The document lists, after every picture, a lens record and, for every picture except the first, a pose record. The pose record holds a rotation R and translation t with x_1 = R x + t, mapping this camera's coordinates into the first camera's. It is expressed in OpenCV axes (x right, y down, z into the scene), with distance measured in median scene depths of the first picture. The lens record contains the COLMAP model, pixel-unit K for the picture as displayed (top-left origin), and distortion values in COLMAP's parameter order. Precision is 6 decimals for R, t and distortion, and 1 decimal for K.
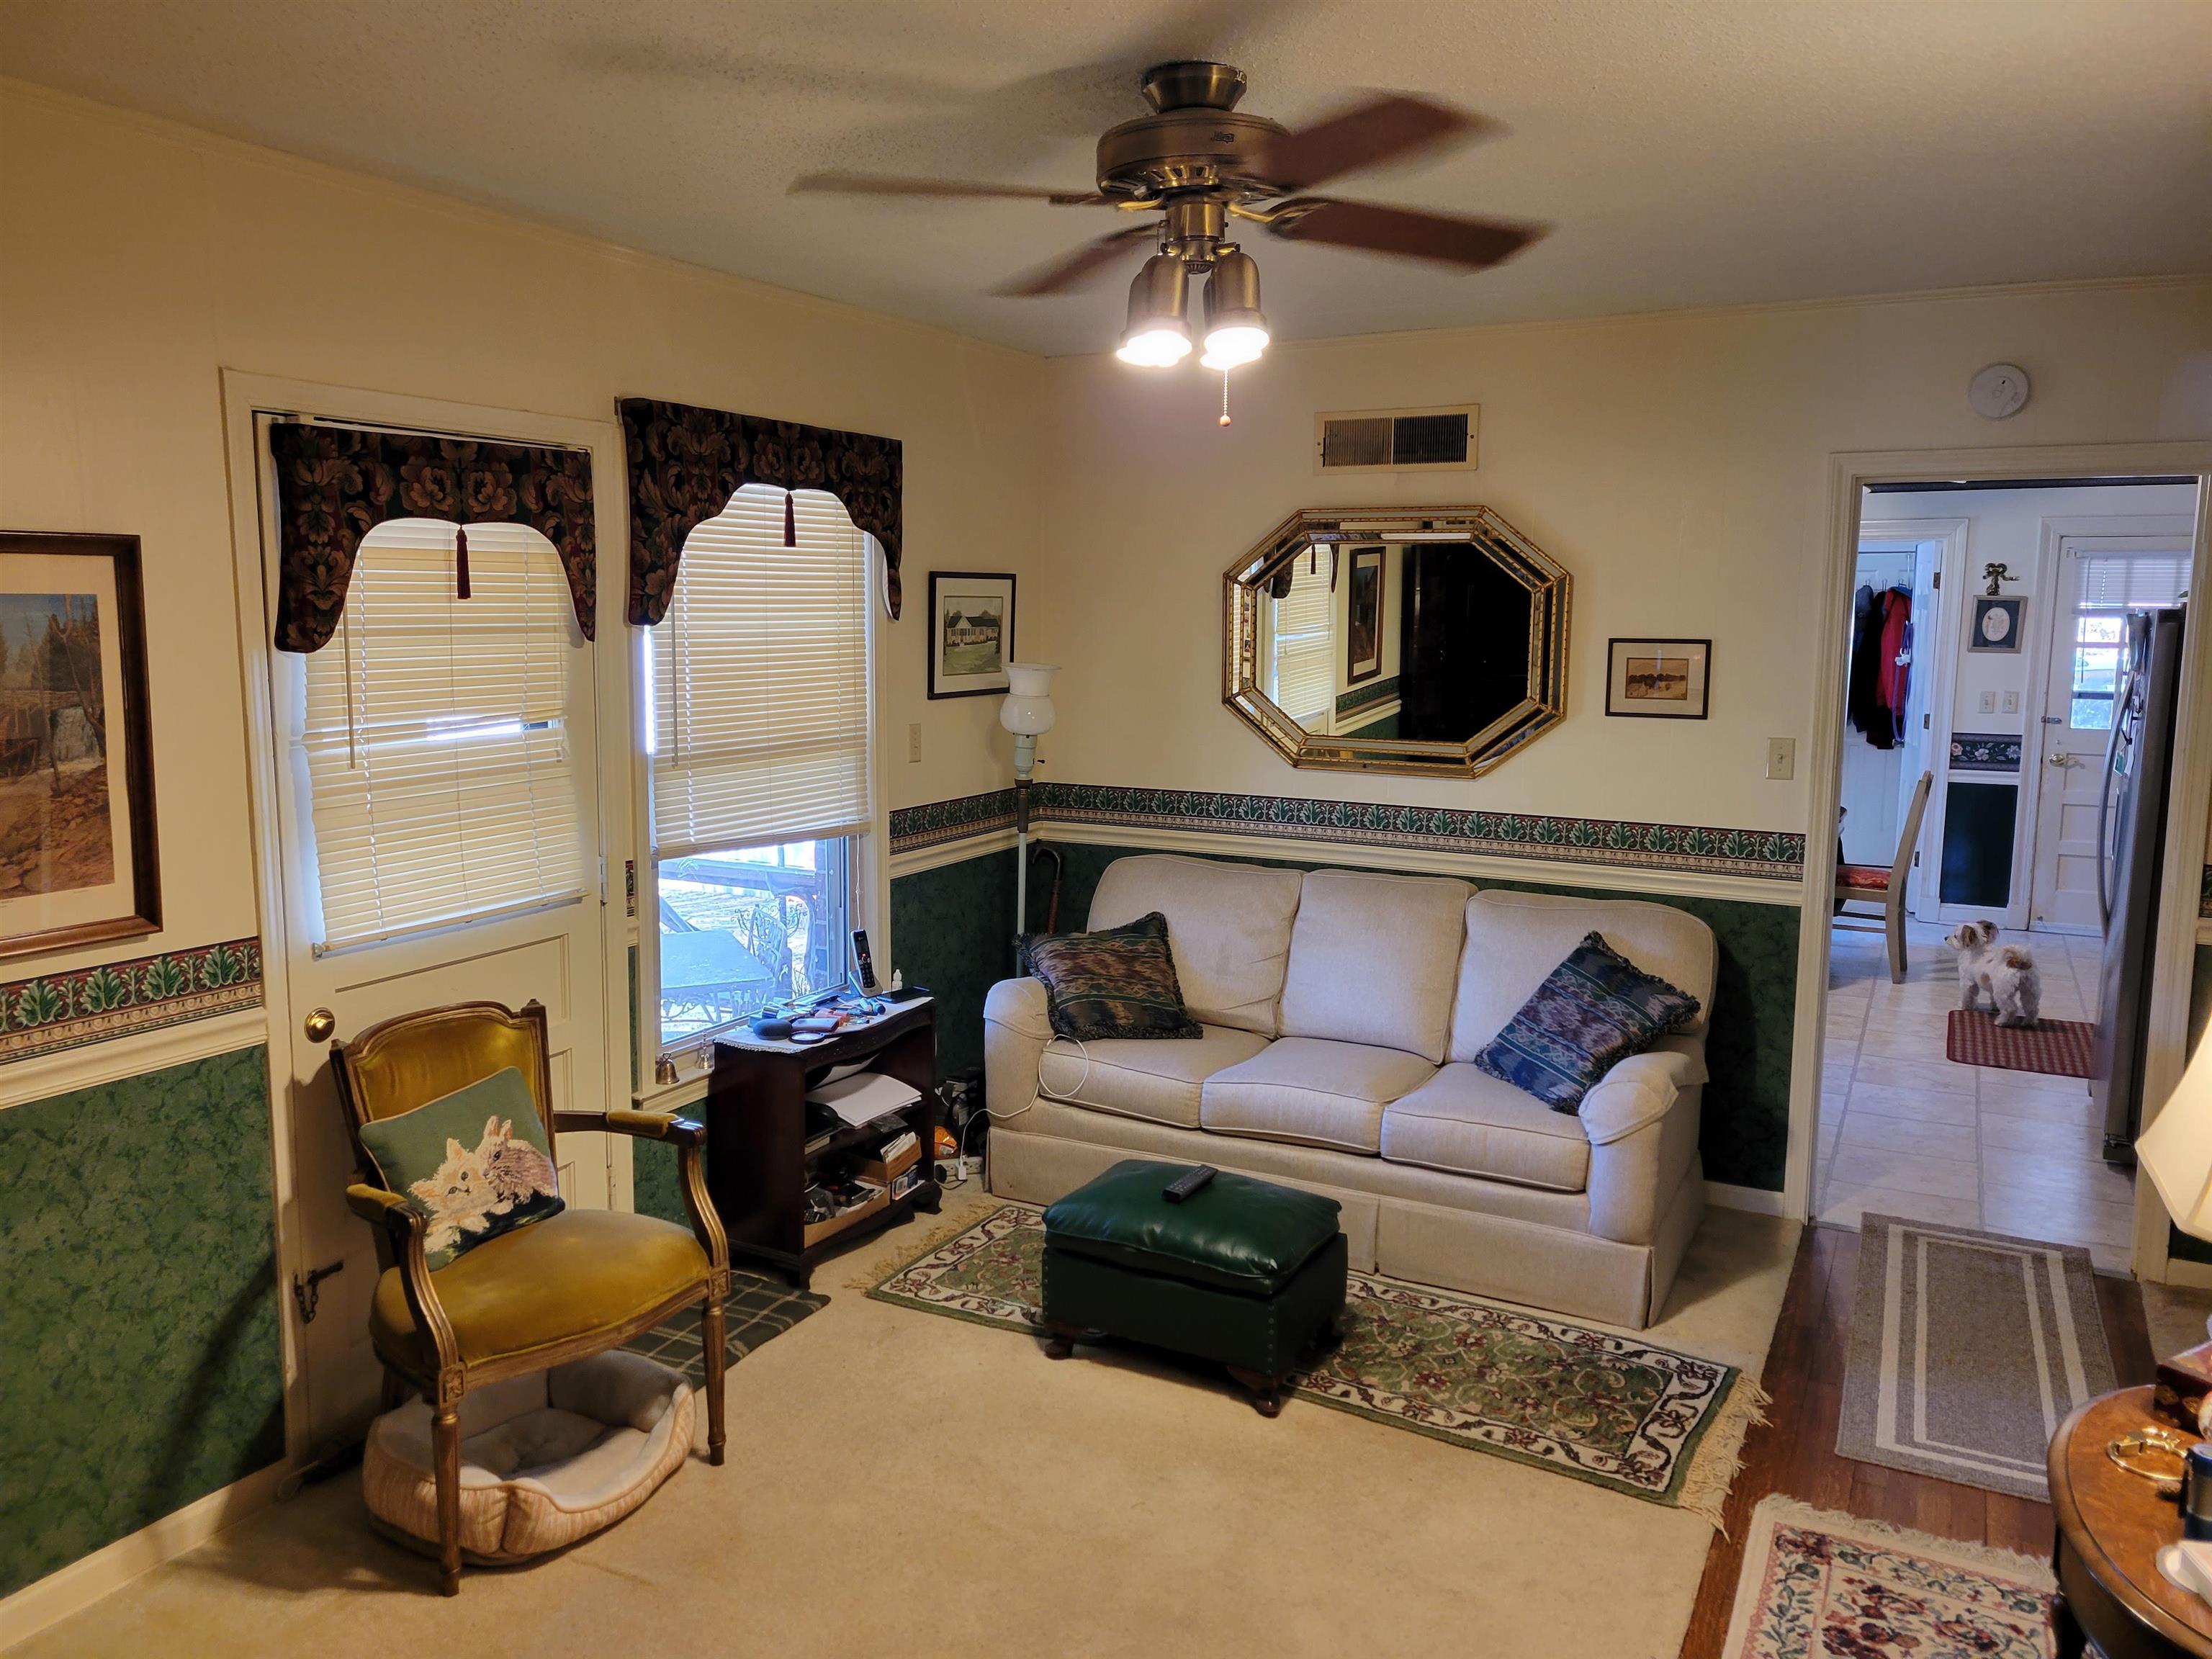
lens RADIAL K [[1677.2, 0, 1102.9], [0, 1677.2, 822.4], [0, 0, 1]] dist [0.045278, -0.009089]
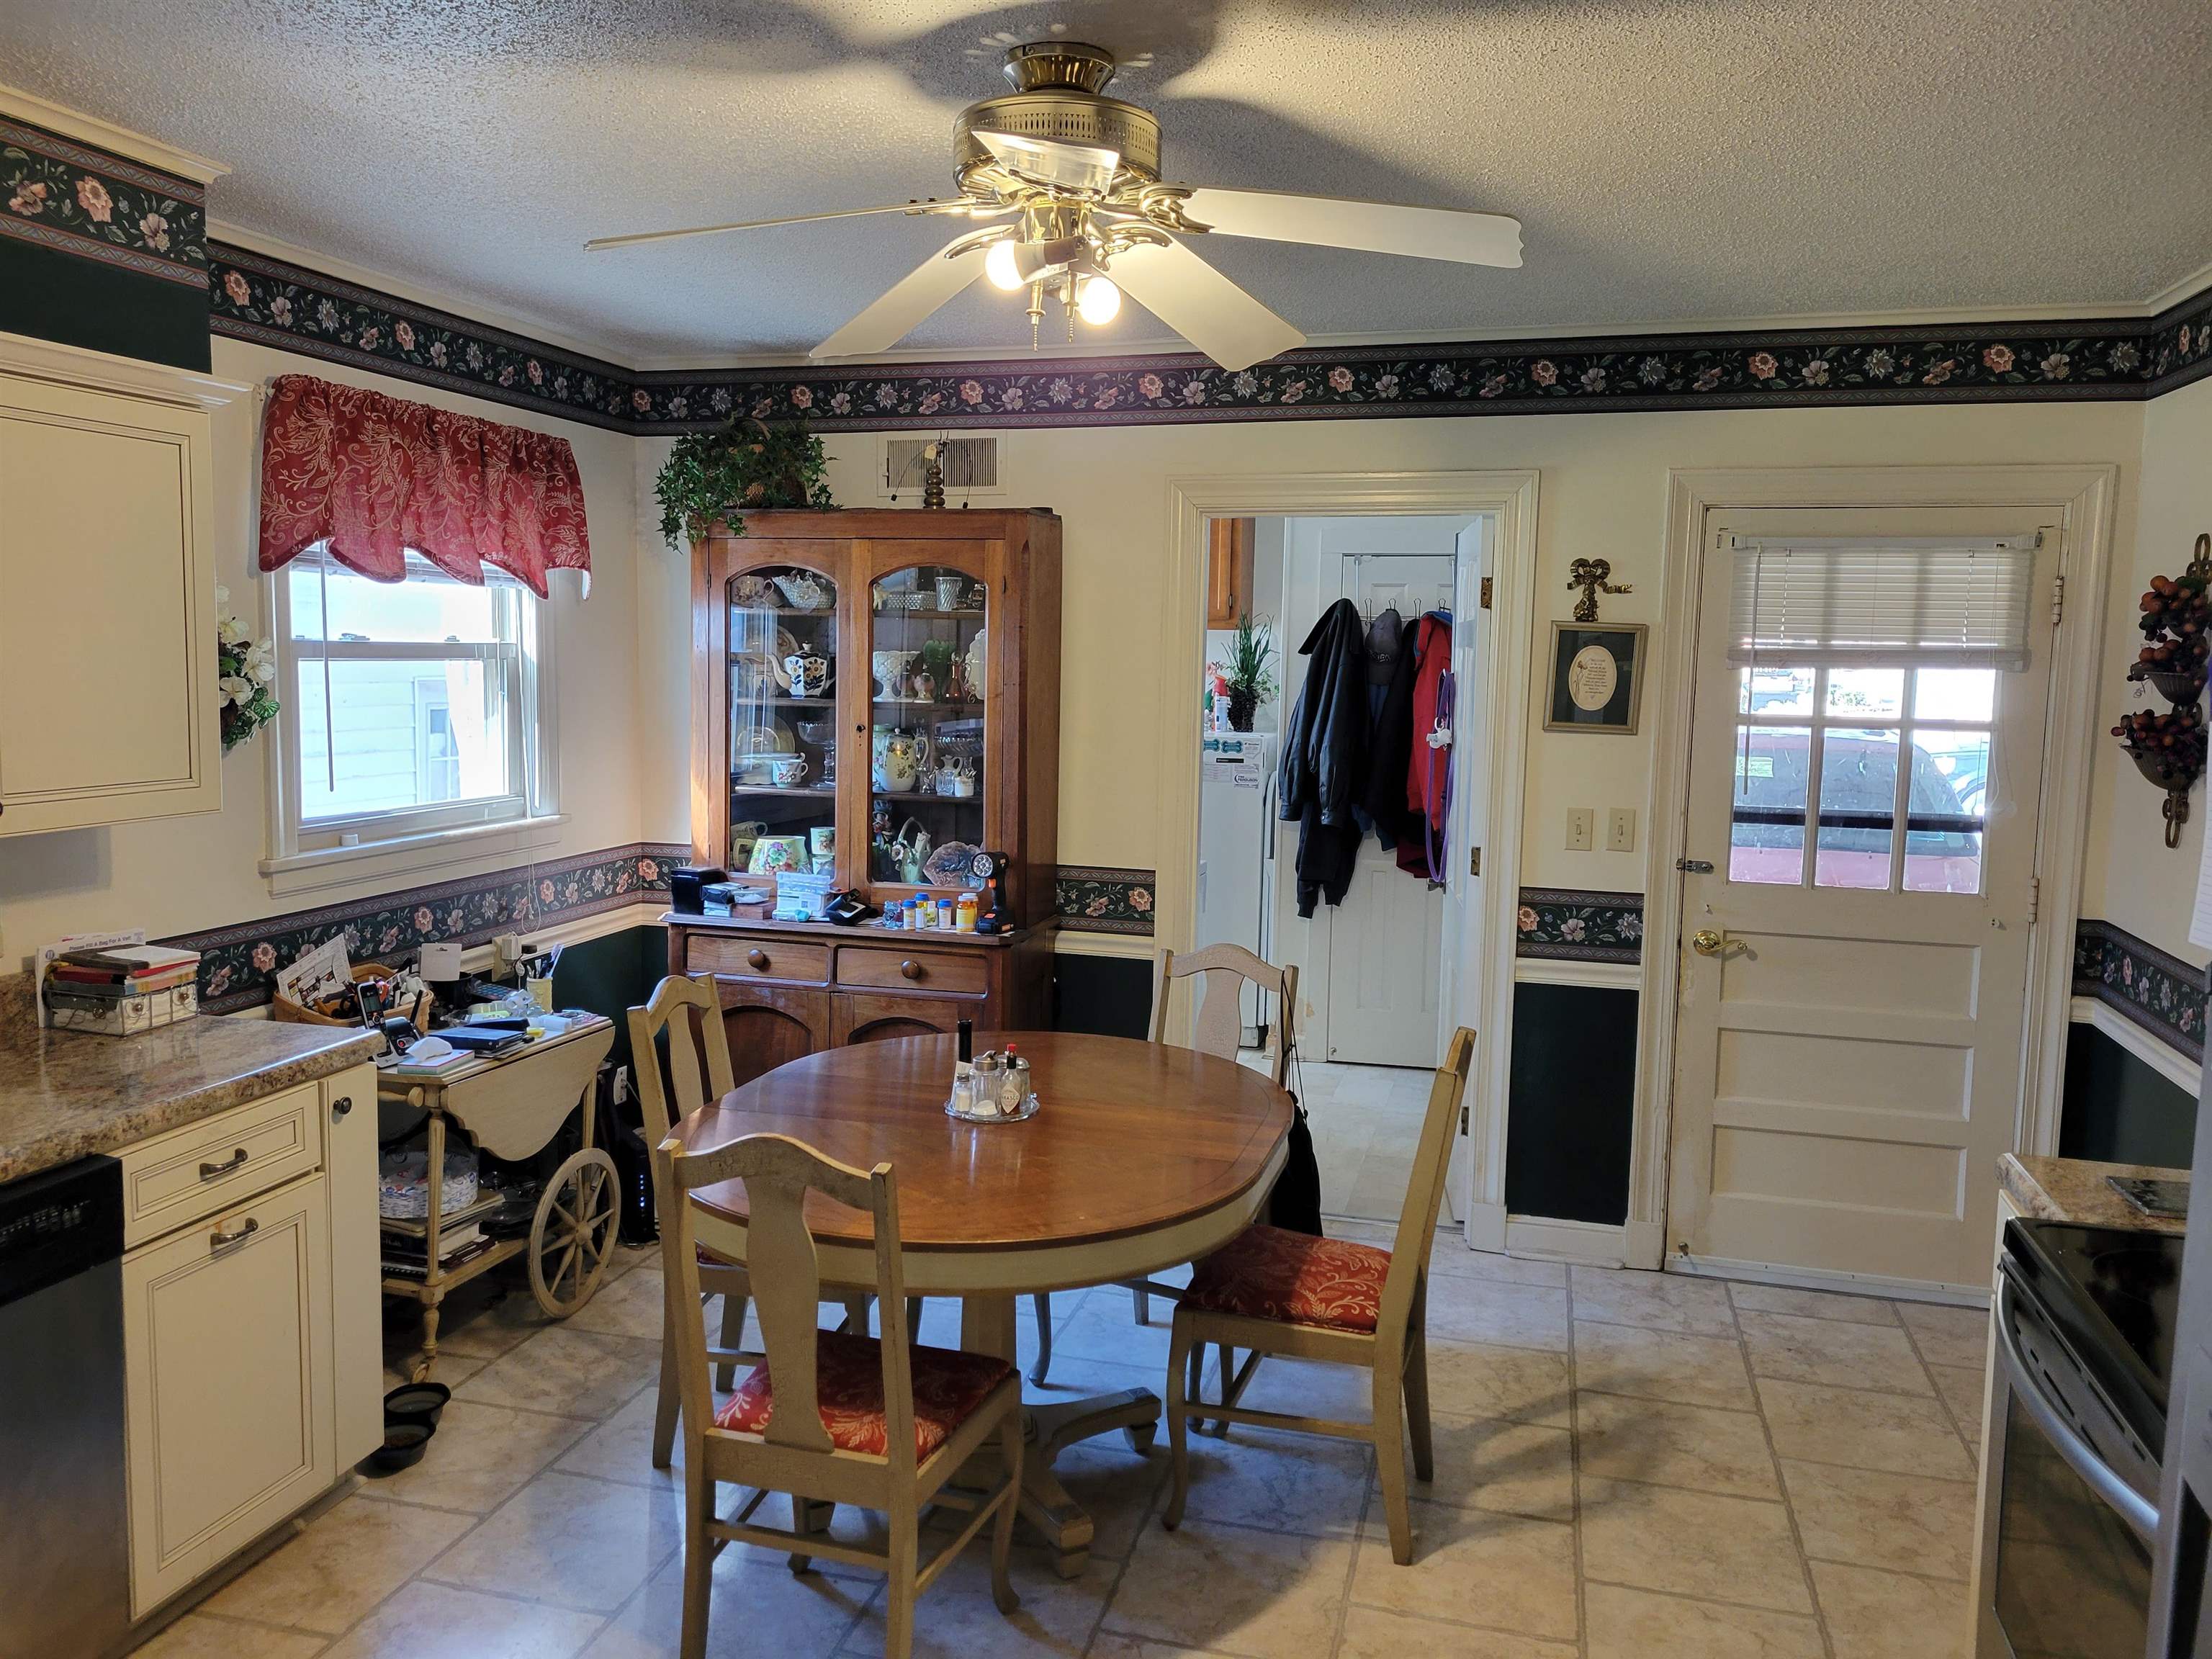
lens RADIAL K [[1677.2, 0, 1094.4], [0, 1677.2, 827.7], [0, 0, 1]] dist [0.045278, -0.009089]
pose [[0.978737, -0.012689, 0.204728, 0.777539], [0.016352, 0.999735, -0.016213, -0.186622], [-0.204468, 0.019216, 0.978685, 1.514434]]
